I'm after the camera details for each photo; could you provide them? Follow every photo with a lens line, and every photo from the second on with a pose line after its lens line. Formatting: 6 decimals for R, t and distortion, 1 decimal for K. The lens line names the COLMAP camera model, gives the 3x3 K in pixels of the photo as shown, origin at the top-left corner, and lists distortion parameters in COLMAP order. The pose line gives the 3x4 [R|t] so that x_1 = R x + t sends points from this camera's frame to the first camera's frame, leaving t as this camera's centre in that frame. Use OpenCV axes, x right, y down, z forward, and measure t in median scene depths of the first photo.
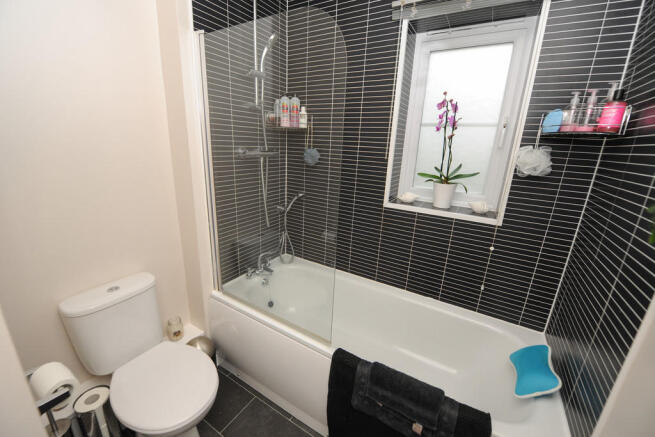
lens RADIAL K [[264.4, 0, 329.9], [0, 264.4, 219.7], [0, 0, 1]] dist [-0.020448, -0.000430]
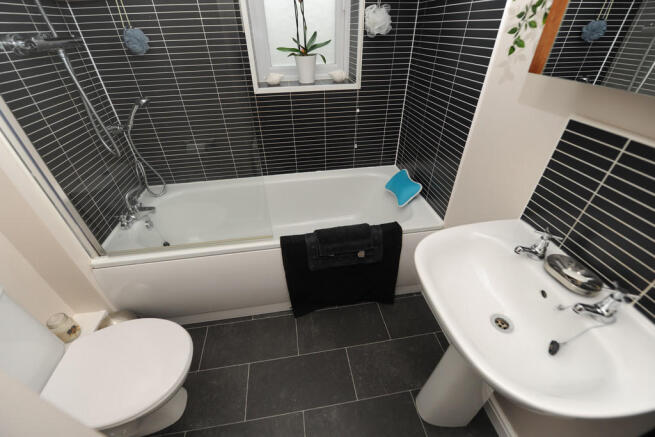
lens RADIAL K [[264.4, 0, 329.9], [0, 264.4, 219.7], [0, 0, 1]] dist [-0.020448, -0.000430]
pose [[0.760611, -0.427866, 0.488265, -0.249463], [0.227703, 0.880135, 0.416549, 0.016484], [-0.607966, -0.205652, 0.766867, 0.047388]]
